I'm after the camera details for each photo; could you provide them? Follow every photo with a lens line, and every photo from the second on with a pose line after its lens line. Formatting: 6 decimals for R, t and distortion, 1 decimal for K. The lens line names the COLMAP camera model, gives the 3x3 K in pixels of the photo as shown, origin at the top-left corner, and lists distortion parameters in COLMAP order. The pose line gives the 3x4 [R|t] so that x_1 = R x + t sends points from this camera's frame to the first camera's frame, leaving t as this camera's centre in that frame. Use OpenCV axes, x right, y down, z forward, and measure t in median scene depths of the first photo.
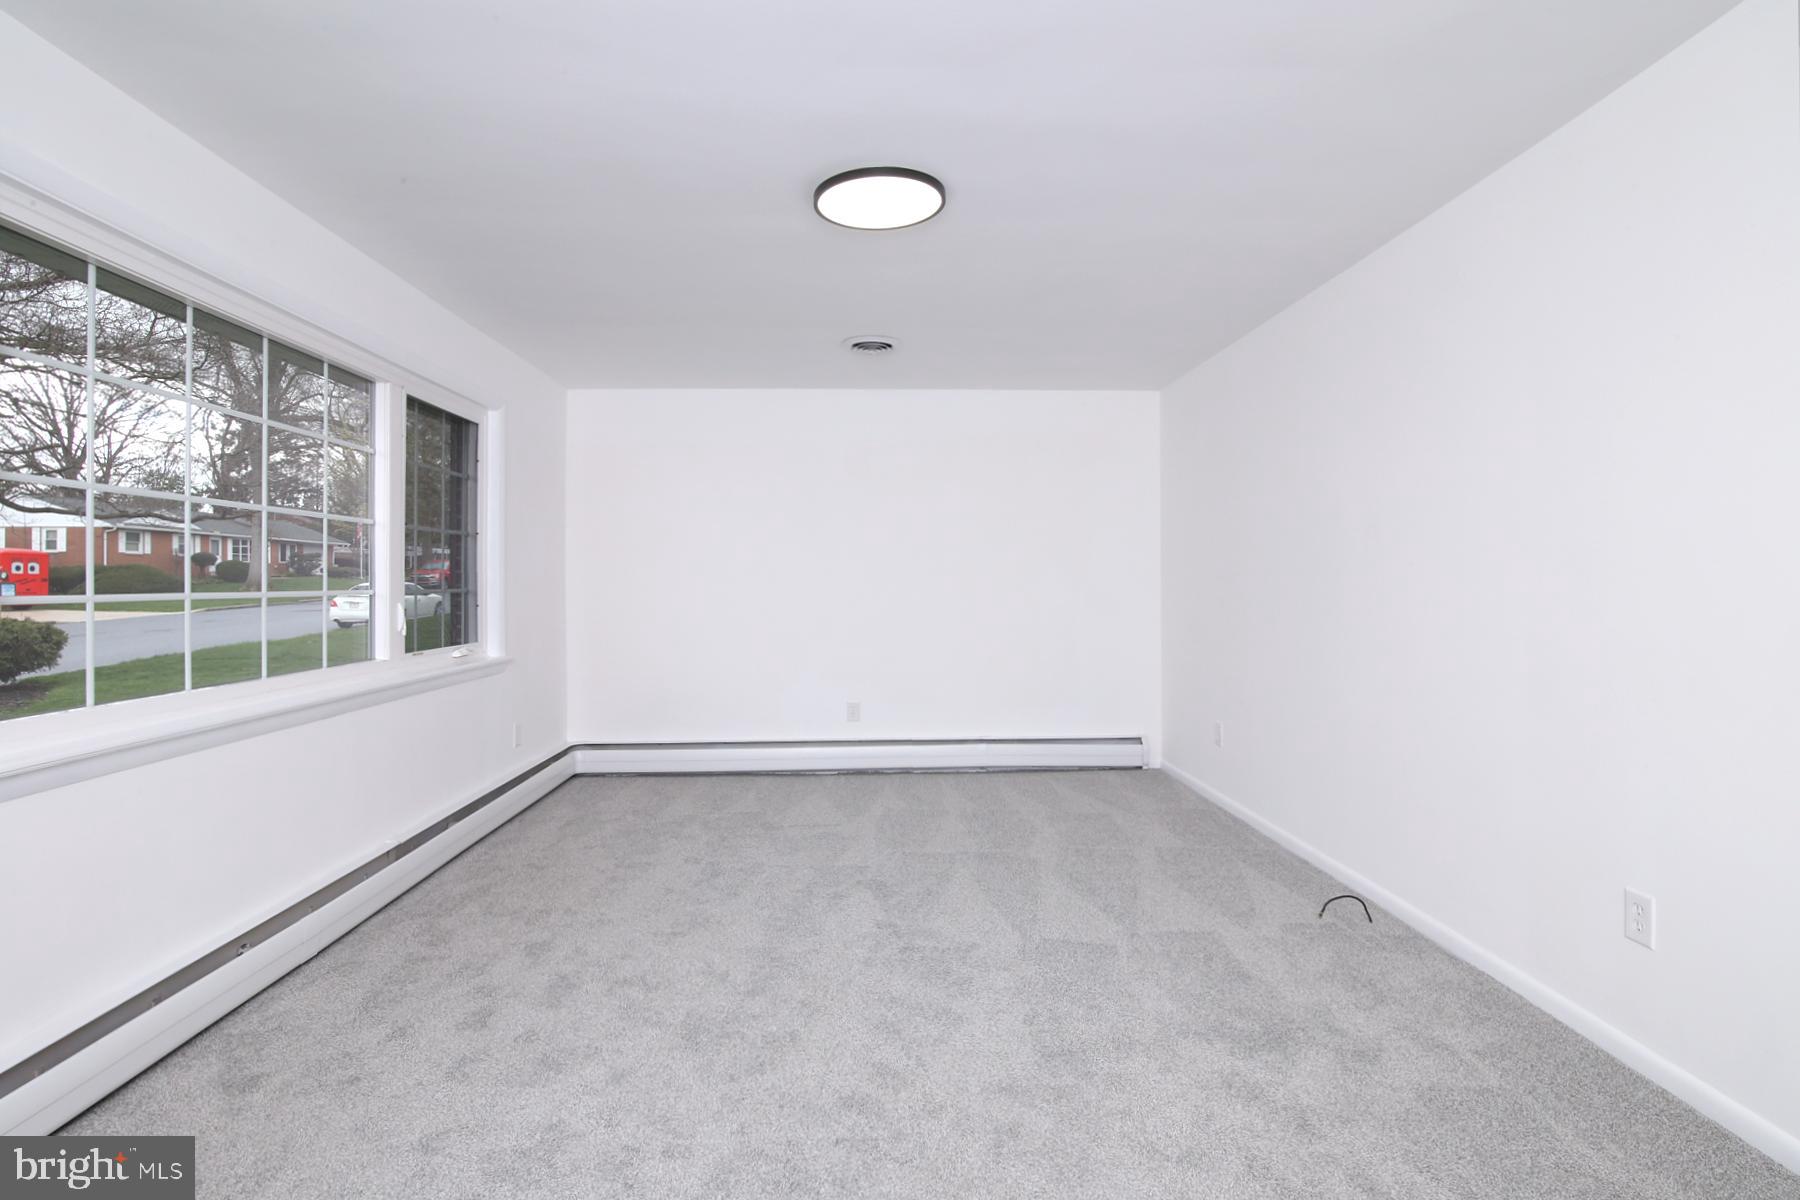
lens RADIAL K [[878.2, 0, 900.0], [0, 878.2, 600.0], [0, 0, 1]] dist [-0.006018, 0.000678]
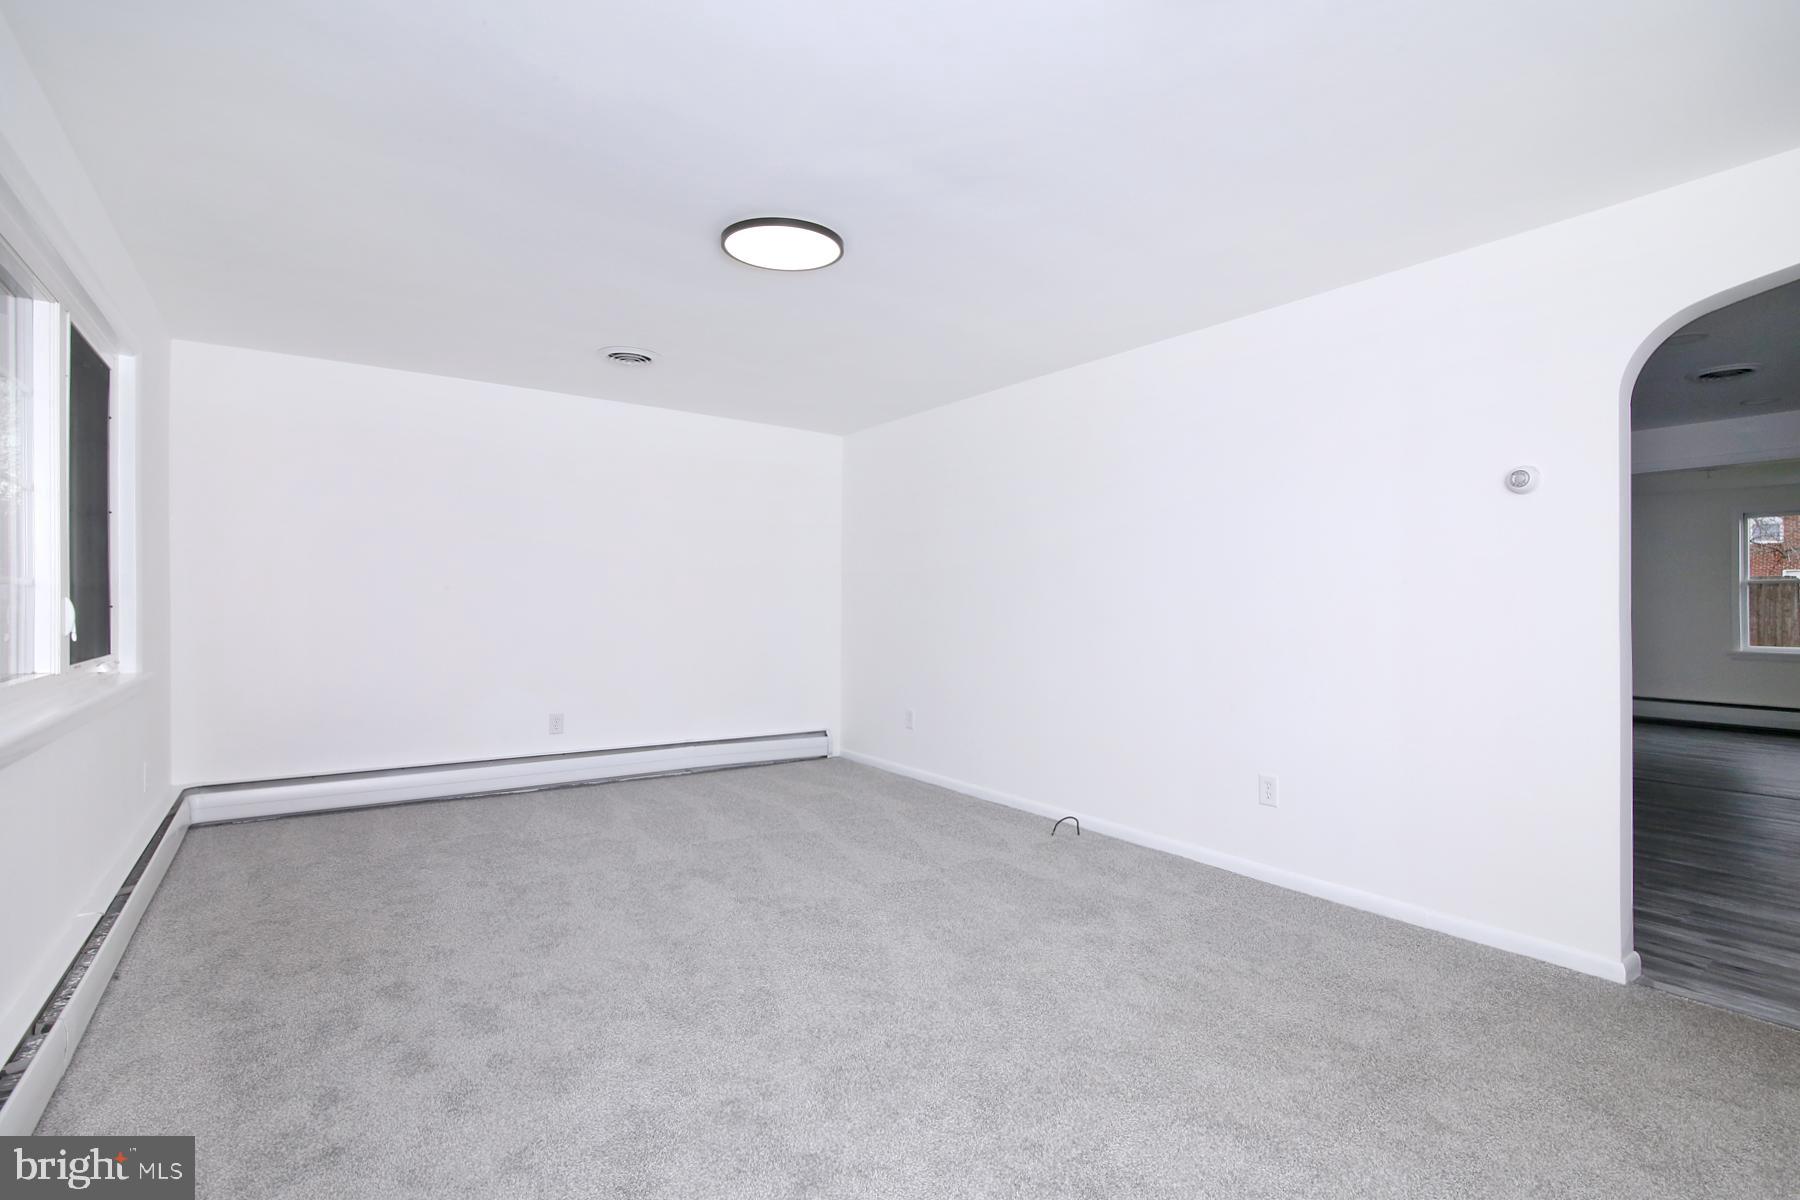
lens RADIAL K [[843.7, 0, 900.0], [0, 843.7, 600.0], [0, 0, 1]] dist [0.000623, -0.000658]
pose [[0.836933, 0.018460, 0.546993, -0.438651], [-0.000859, 0.999474, -0.032415, 0.034111], [-0.547304, 0.026660, 0.836509, 0.012287]]
